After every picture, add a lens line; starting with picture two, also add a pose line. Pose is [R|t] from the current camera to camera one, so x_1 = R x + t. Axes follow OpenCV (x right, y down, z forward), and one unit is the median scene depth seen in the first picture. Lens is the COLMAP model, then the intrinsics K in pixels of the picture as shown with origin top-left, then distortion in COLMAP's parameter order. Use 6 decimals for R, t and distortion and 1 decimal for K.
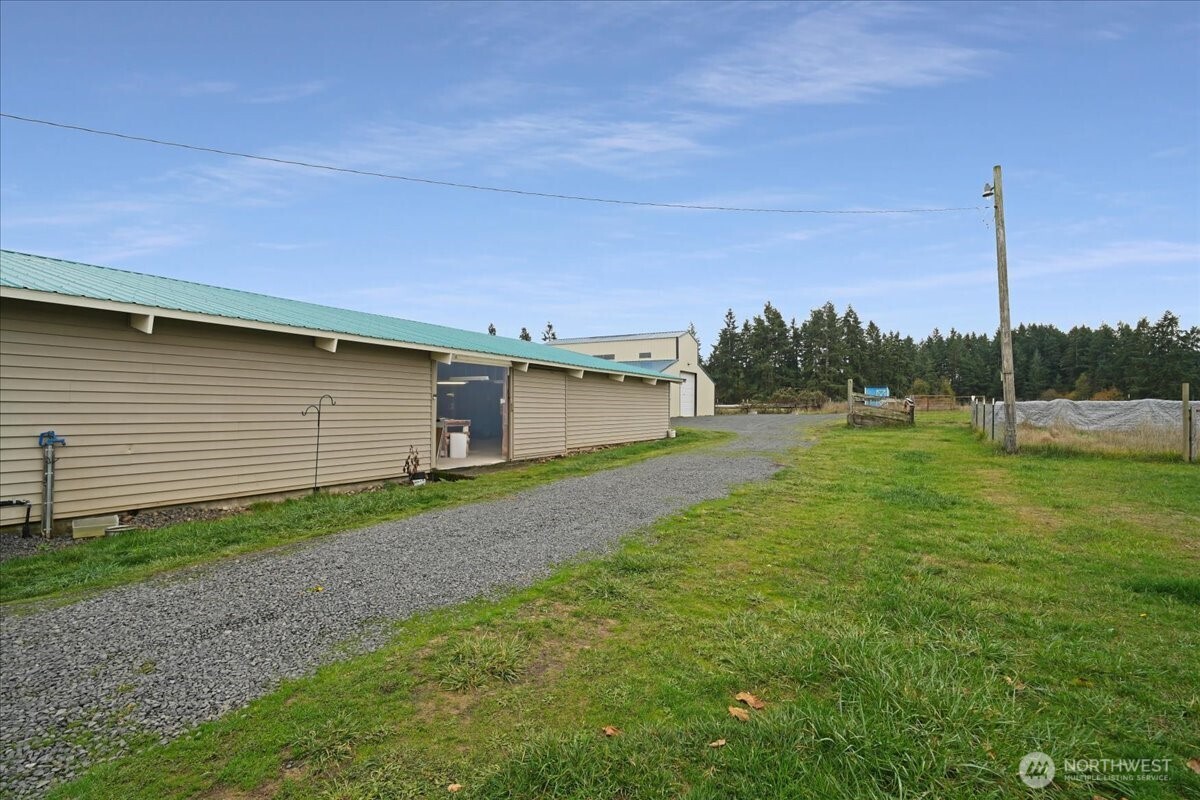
lens RADIAL K [[560.0, 0, 586.9], [0, 560.0, 401.8], [0, 0, 1]] dist [-0.004414, -0.002086]
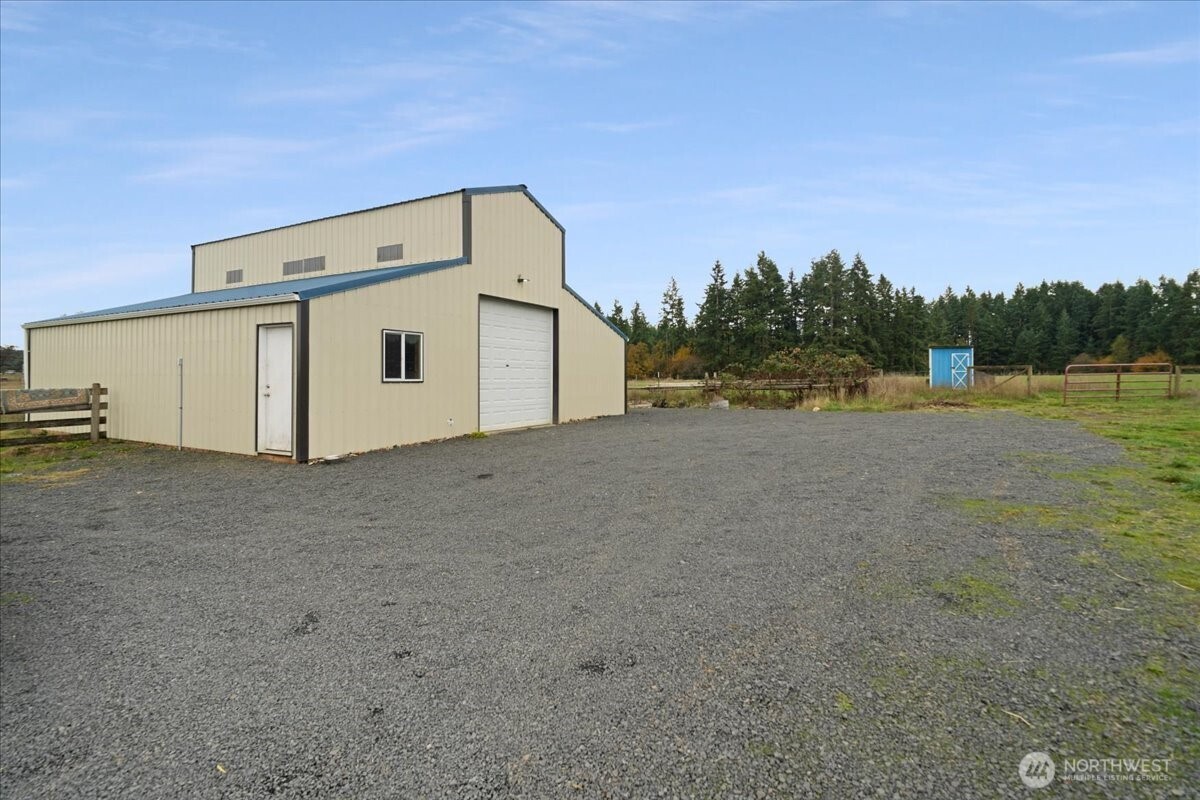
lens RADIAL K [[560.0, 0, 585.1], [0, 560.0, 373.9], [0, 0, 1]] dist [-0.004414, -0.002086]
pose [[0.999984, -0.004649, 0.003127, 0.048714], [0.004620, 0.999948, 0.009127, -0.002225], [-0.003169, -0.009112, 0.999953, 0.140988]]
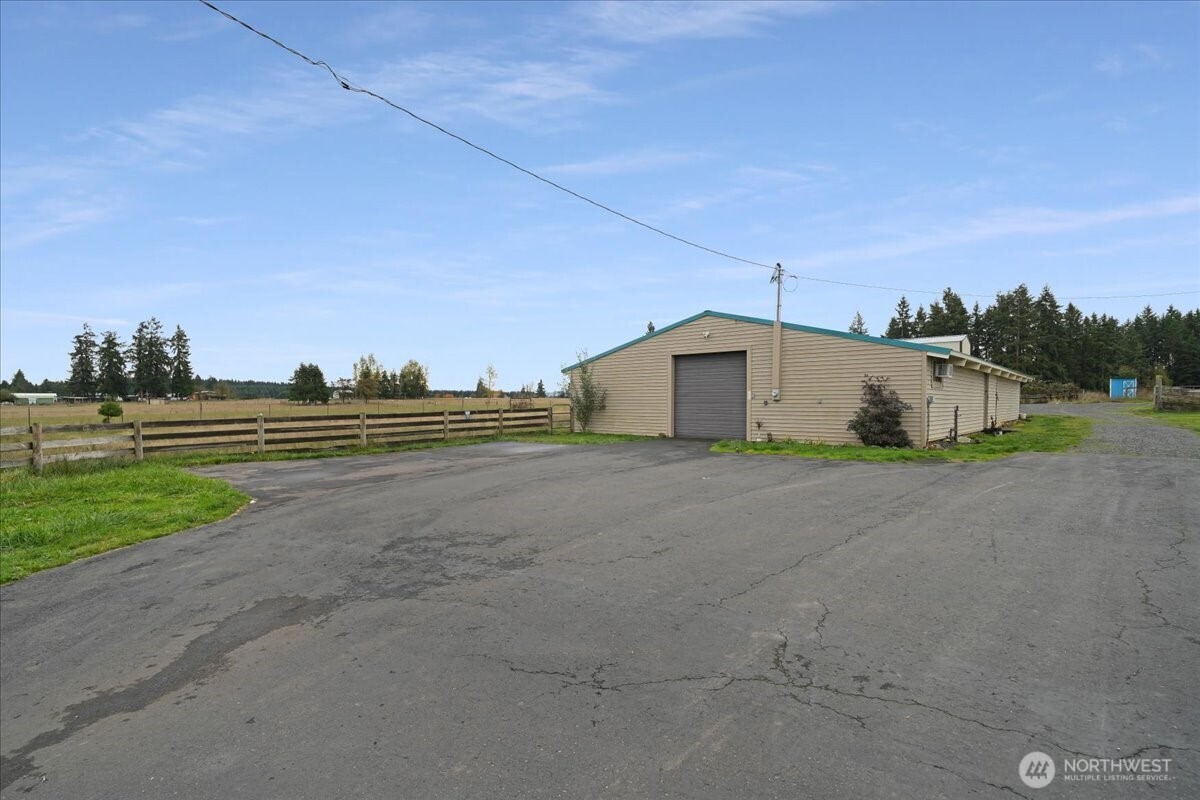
lens RADIAL K [[560.0, 0, 578.7], [0, 560.0, 426.5], [0, 0, 1]] dist [-0.004414, -0.002086]
pose [[0.975993, 0.003298, -0.217776, -0.081060], [0.008845, 0.998460, 0.054761, -0.000472], [0.217621, -0.055373, 0.974461, -0.080198]]
